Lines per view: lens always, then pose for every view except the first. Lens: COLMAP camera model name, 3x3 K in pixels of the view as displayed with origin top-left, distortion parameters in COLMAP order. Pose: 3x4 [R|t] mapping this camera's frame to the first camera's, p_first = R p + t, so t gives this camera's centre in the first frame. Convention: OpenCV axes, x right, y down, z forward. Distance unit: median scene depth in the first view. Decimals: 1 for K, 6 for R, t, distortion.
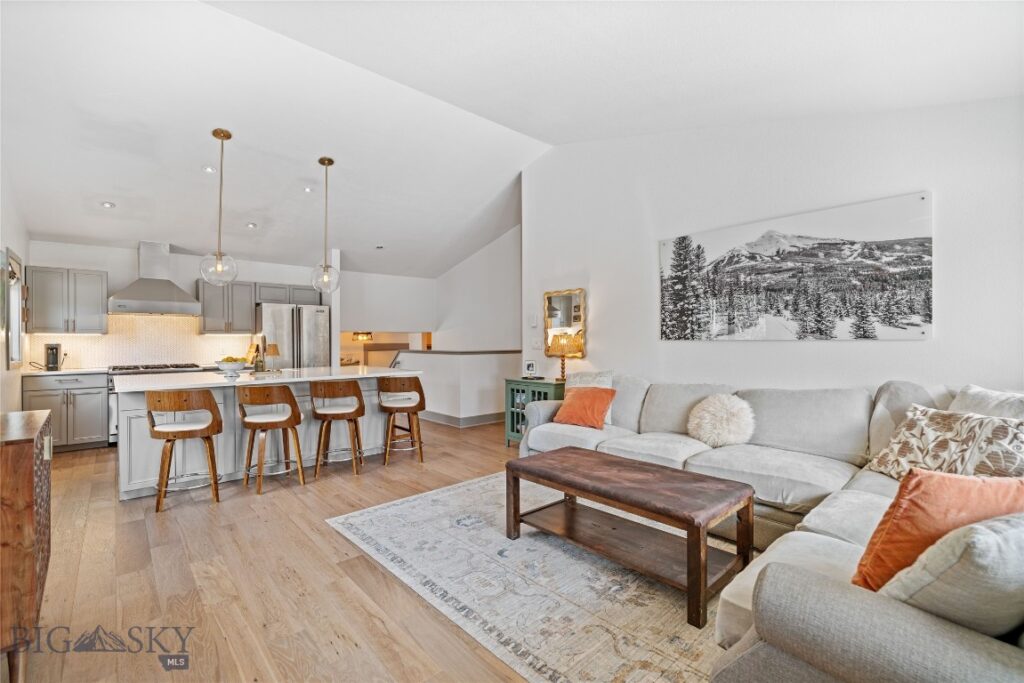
lens RADIAL K [[450.8, 0, 498.2], [0, 450.8, 344.4], [0, 0, 1]] dist [0.005210, -0.000199]
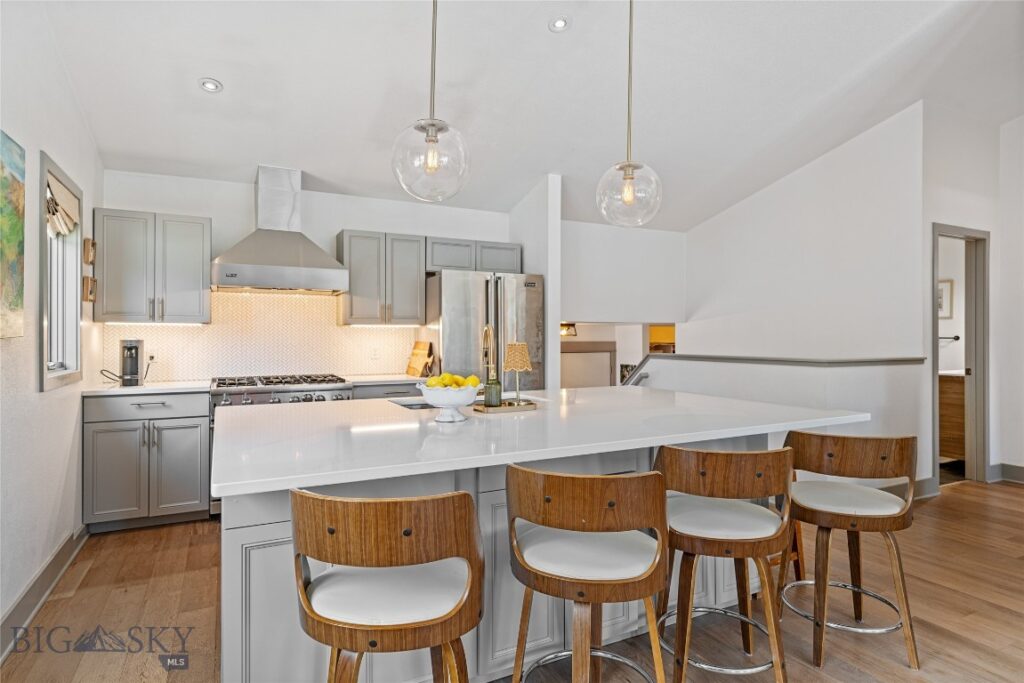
lens RADIAL K [[568.5, 0, 503.4], [0, 568.5, 337.3], [0, 0, 1]] dist [0.004374, 0.000842]
pose [[0.969418, 0.005049, -0.245365, -0.323824], [-0.006944, 0.999952, -0.006860, -0.003042], [0.245319, 0.008355, 0.969406, 0.389729]]
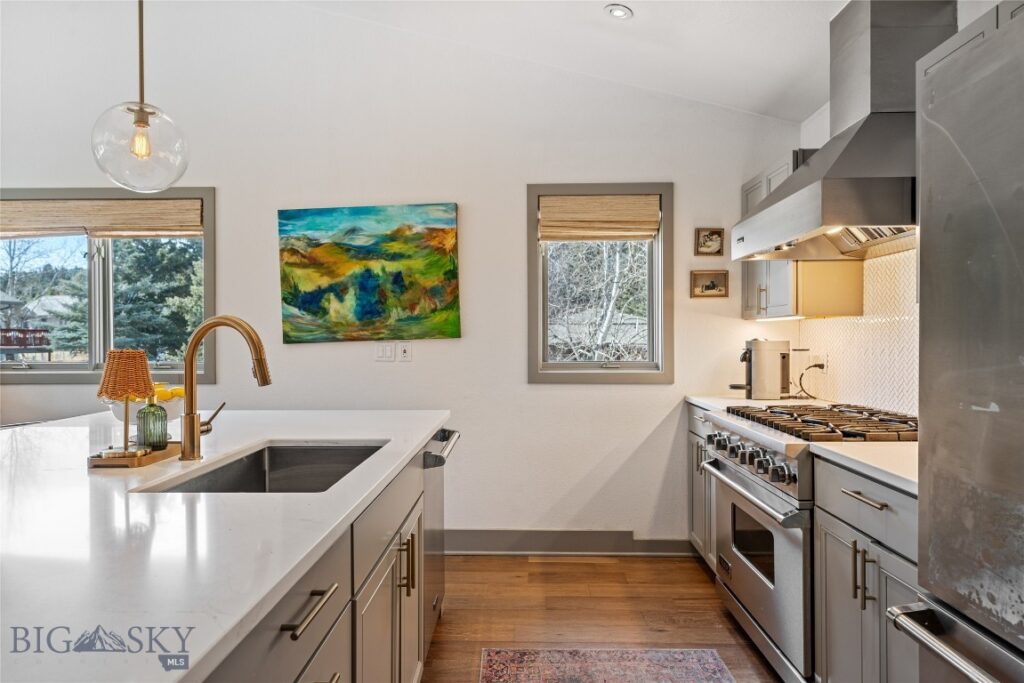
lens RADIAL K [[653.7, 0, 509.9], [0, 653.7, 339.8], [0, 0, 1]] dist [-0.001295, 0.000131]
pose [[-0.672341, 0.010894, -0.740161, -0.312650], [0.000661, 0.999900, 0.014116, -0.011019], [0.740241, 0.009001, -0.672281, 1.195564]]
